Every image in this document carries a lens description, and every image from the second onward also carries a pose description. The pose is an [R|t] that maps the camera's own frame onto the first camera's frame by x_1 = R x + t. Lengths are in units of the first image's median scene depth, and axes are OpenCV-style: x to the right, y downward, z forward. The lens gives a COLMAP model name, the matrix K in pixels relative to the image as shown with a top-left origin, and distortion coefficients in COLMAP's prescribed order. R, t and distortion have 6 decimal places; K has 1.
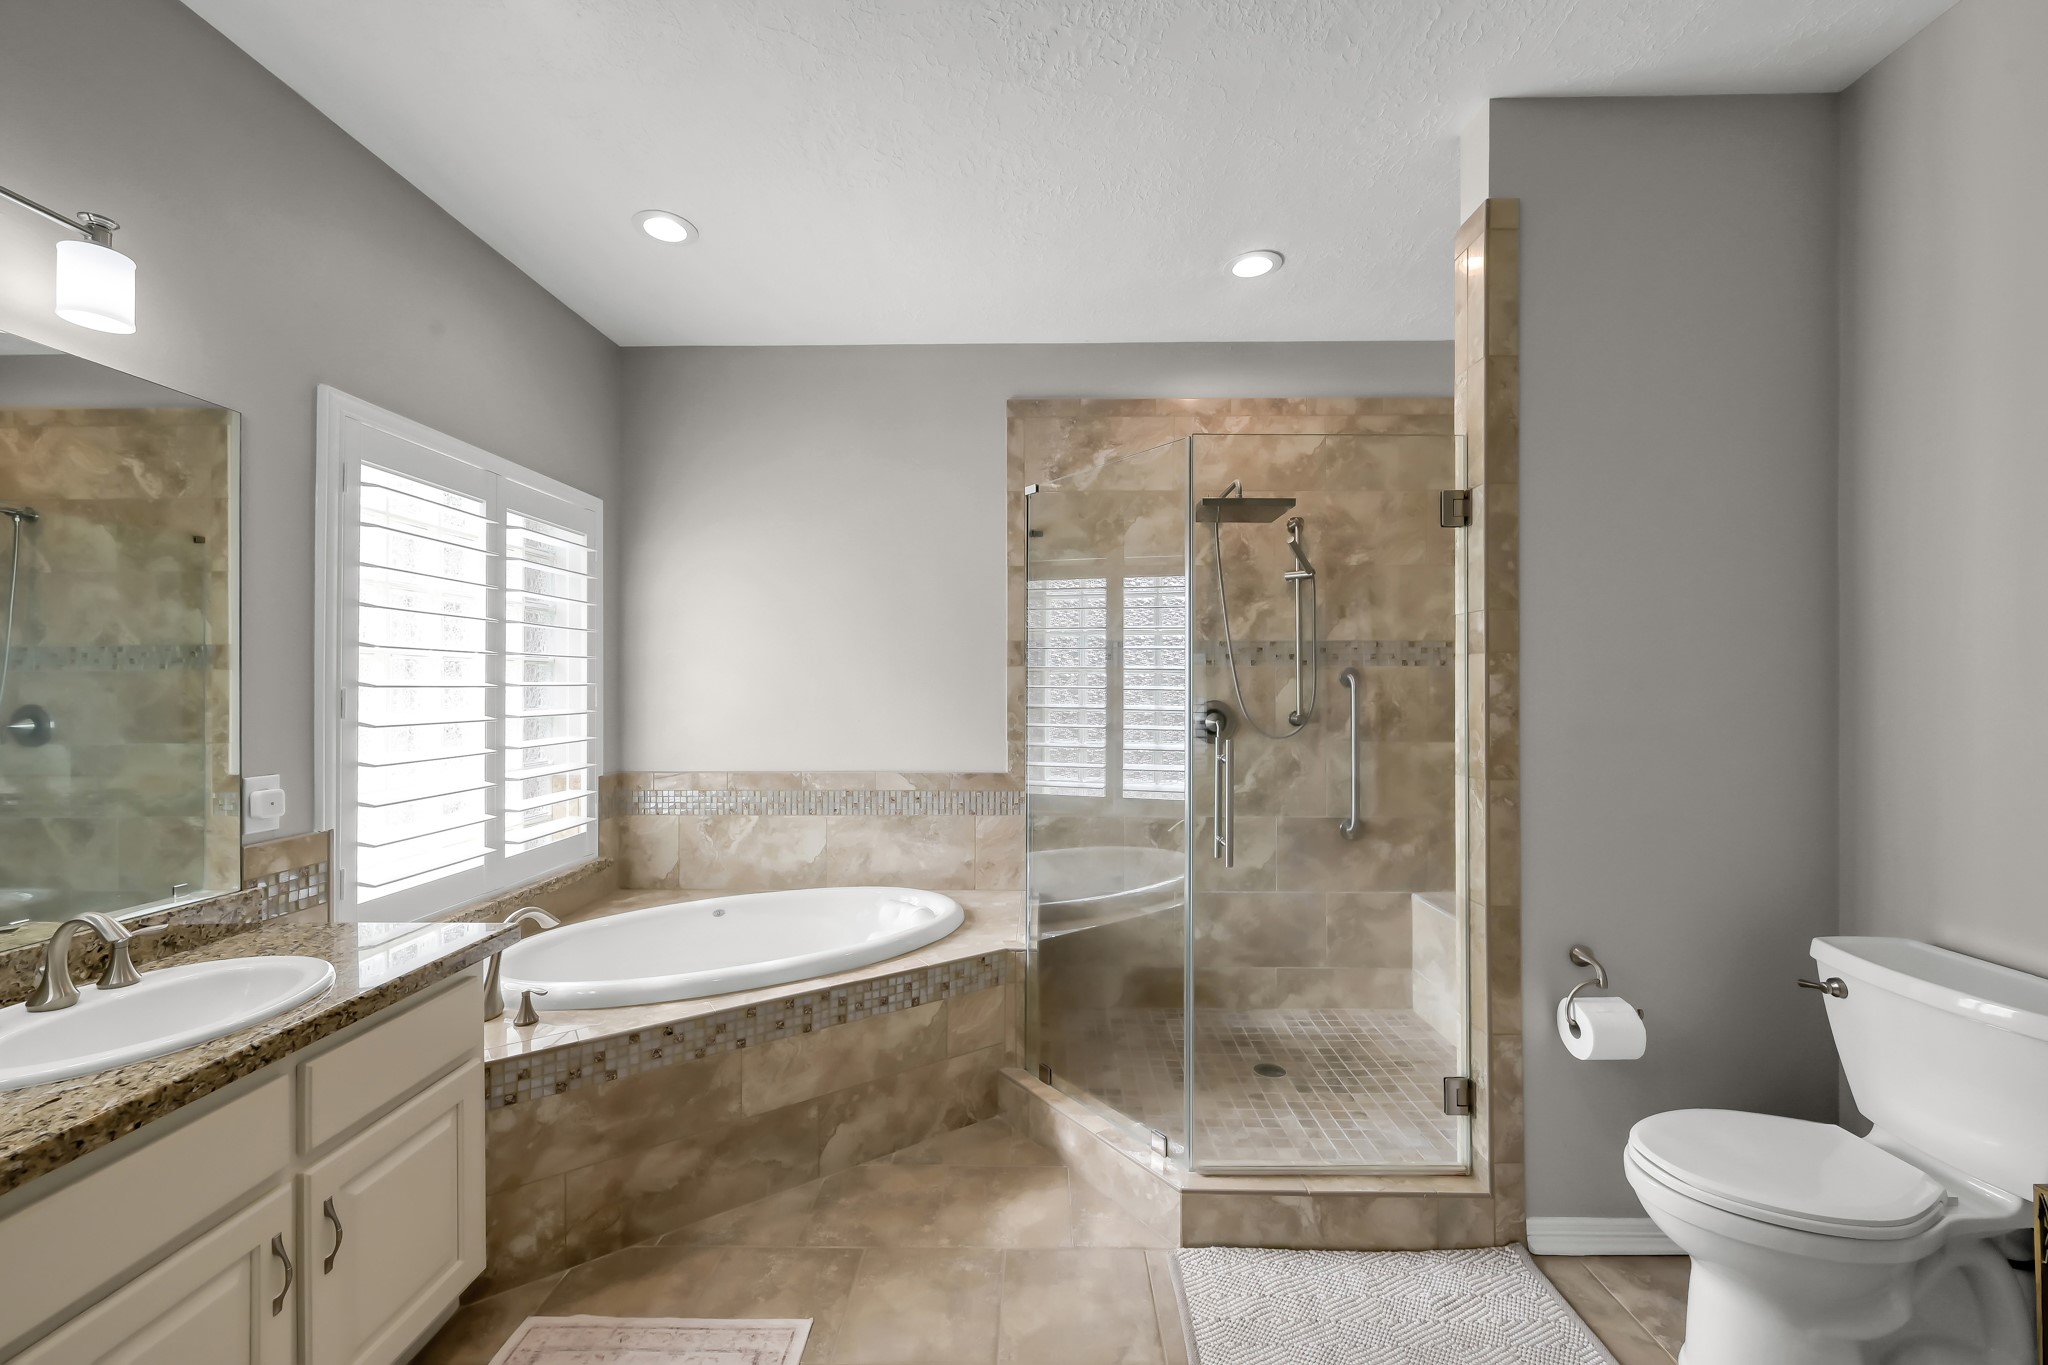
lens RADIAL K [[791.0, 0, 1039.0], [0, 791.0, 685.2], [0, 0, 1]] dist [0.000403, -0.000070]
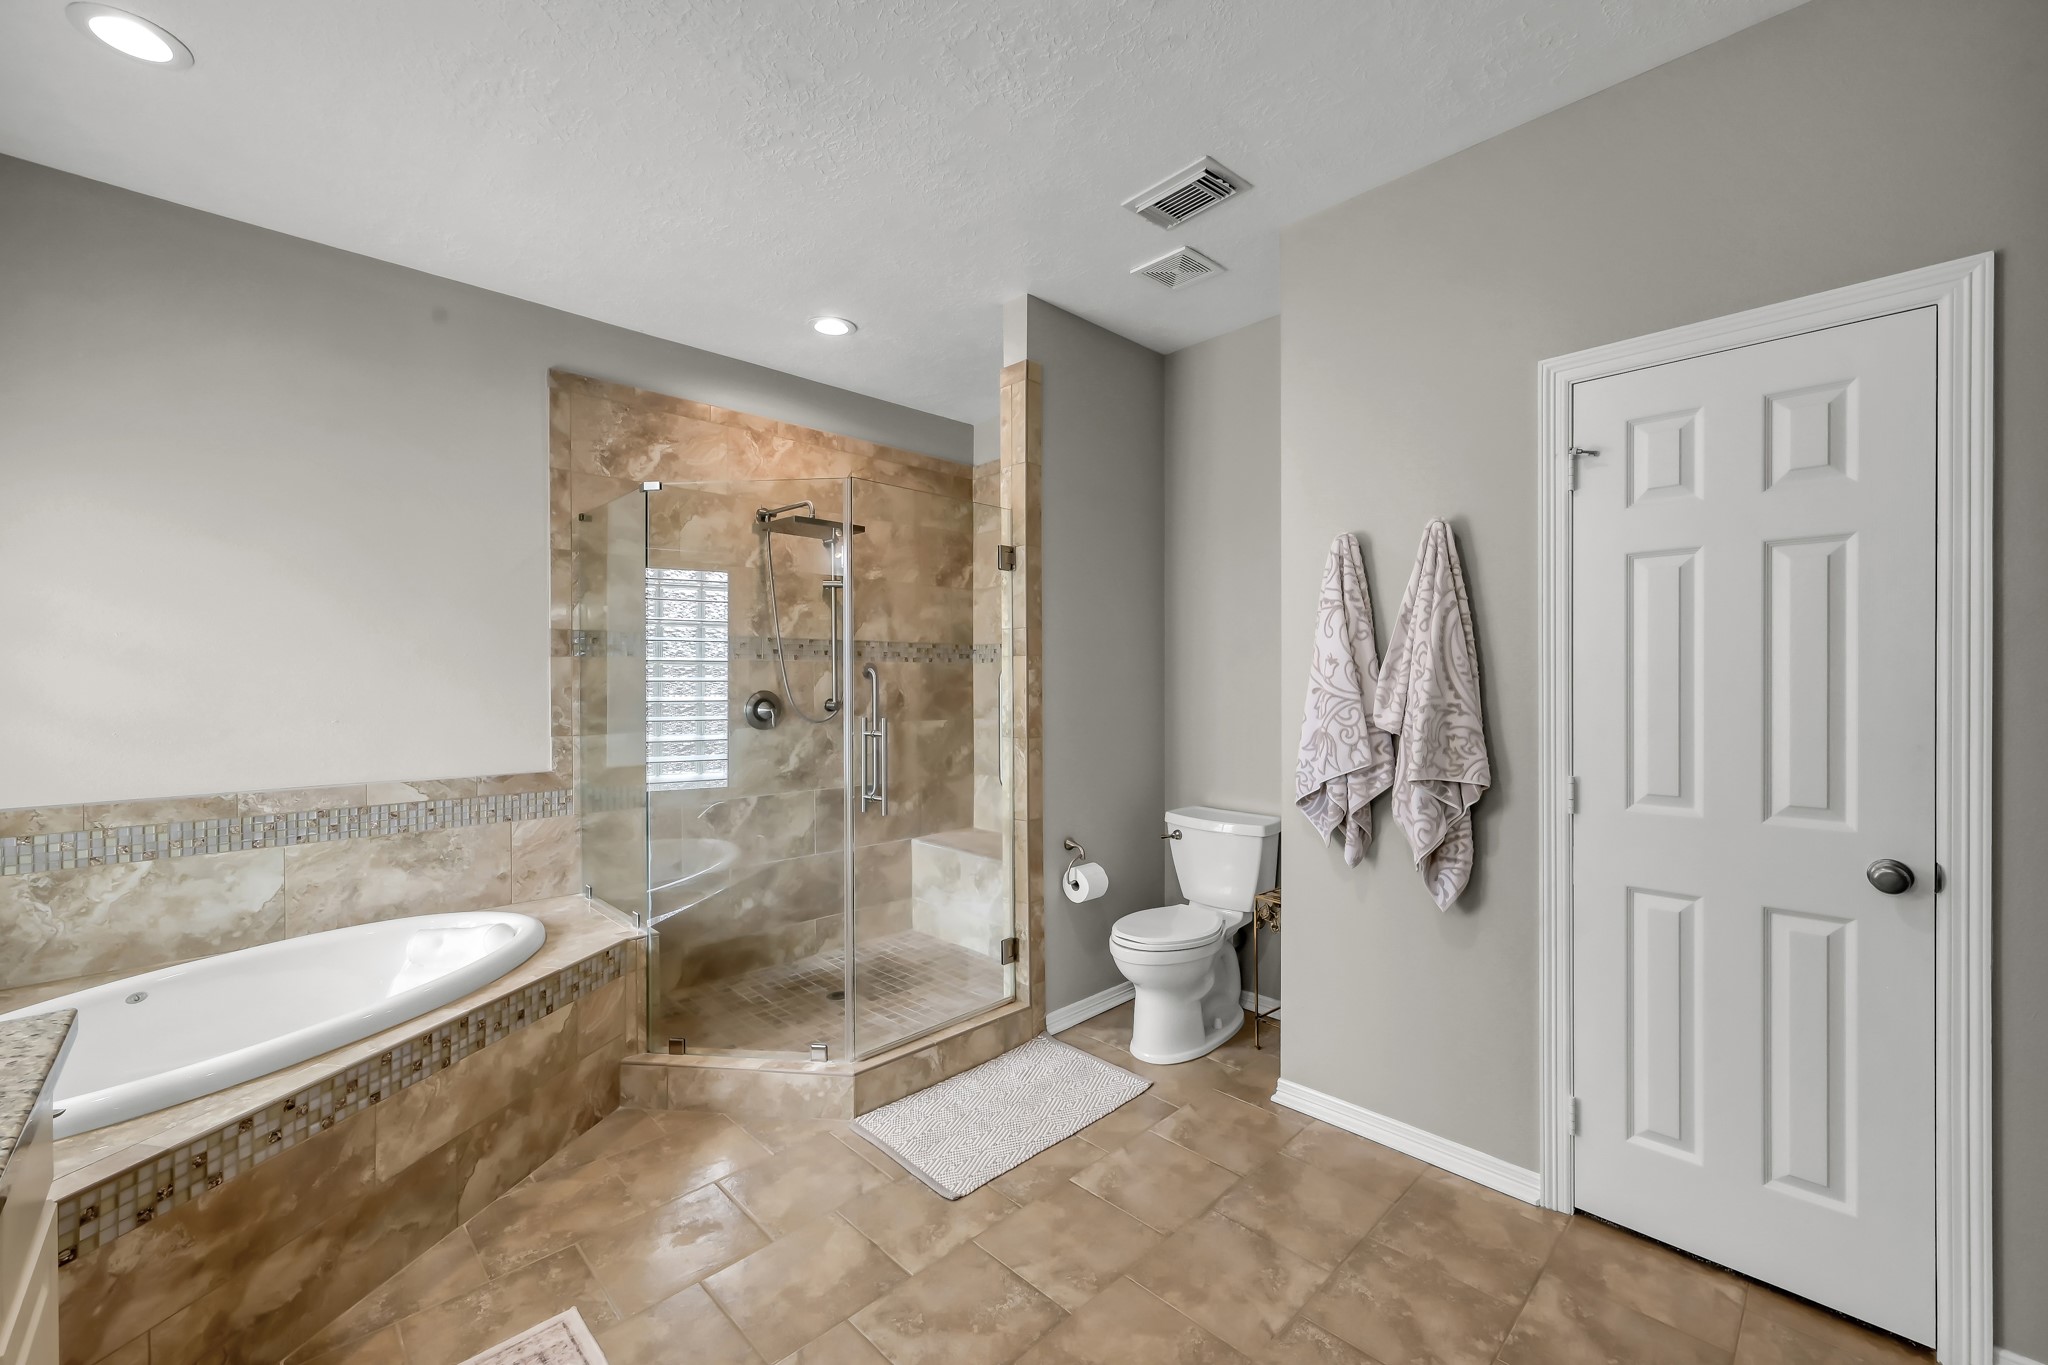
lens RADIAL K [[825.6, 0, 1024.0], [0, 825.6, 682.5], [0, 0, 1]] dist [0.000715, 0.000484]
pose [[0.710223, -0.004114, 0.703964, -0.447419], [0.000361, 0.999985, 0.005481, 0.002115], [-0.703976, -0.003639, 0.710214, -0.105259]]
